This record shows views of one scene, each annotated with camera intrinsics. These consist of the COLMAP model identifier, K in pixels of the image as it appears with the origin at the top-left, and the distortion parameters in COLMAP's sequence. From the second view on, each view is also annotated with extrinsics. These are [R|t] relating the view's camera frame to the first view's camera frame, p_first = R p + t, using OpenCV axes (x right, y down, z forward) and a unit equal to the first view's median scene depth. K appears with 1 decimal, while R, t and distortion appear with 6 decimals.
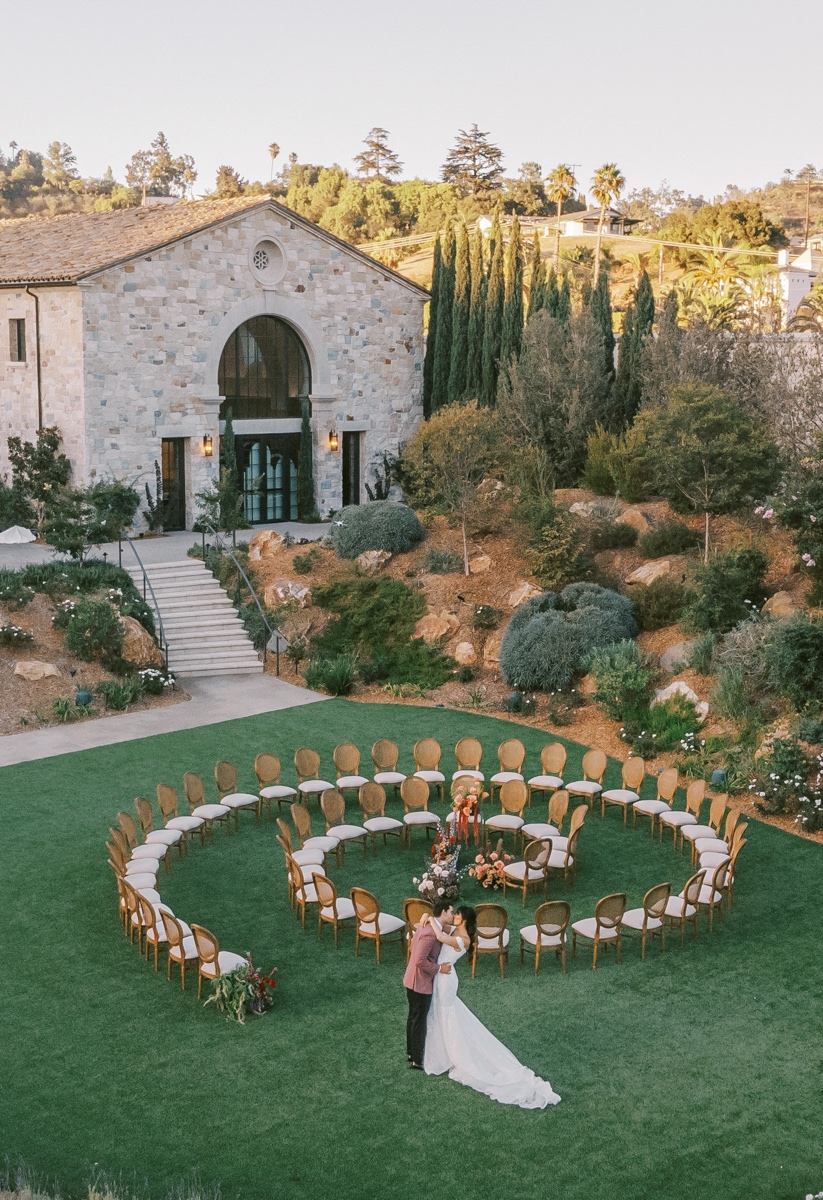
lens RADIAL K [[1823.1, 0, 418.1], [0, 1823.1, 591.8], [0, 0, 1]] dist [0.143843, 0.000000]
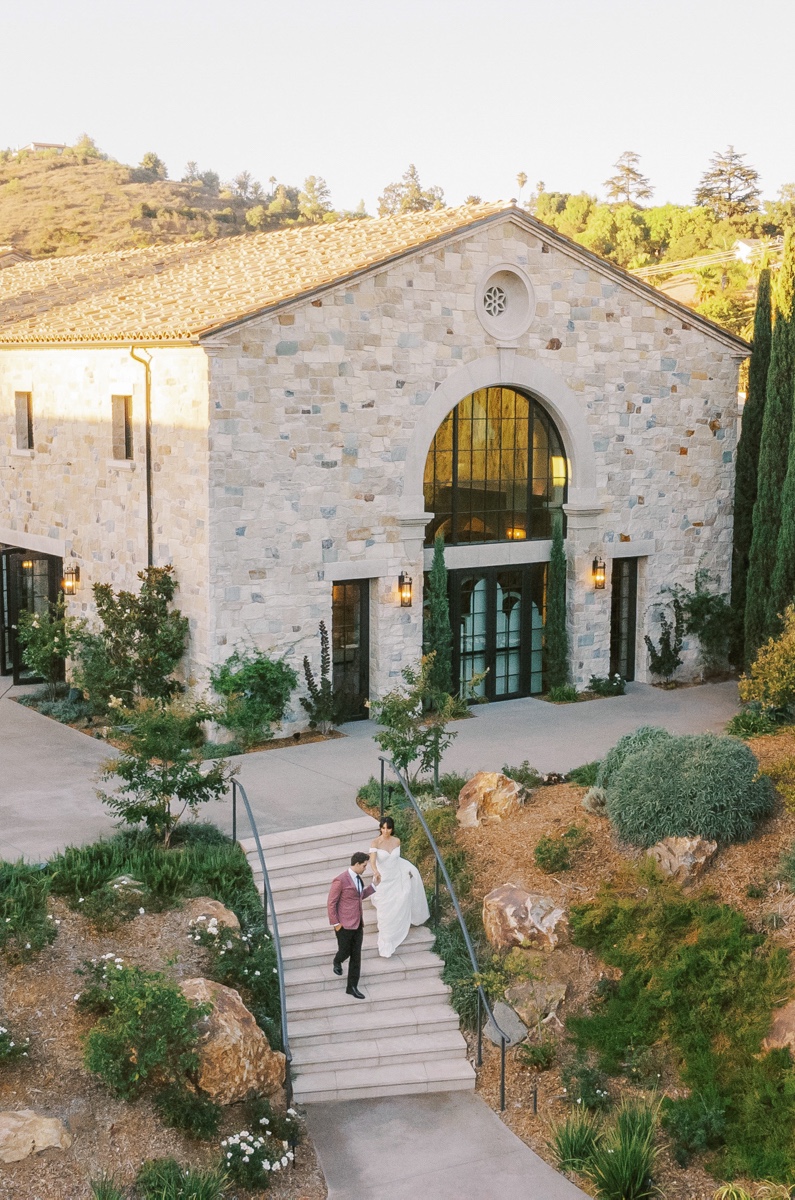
lens RADIAL K [[1680.6, 0, 397.6], [0, 1680.6, 606.2], [0, 0, 1]] dist [0.102604, 0.000000]
pose [[0.989067, 0.022406, -0.145758, -0.031557], [-0.021194, 0.999727, 0.009864, -0.080855], [0.145939, -0.006667, 0.989271, 0.417499]]
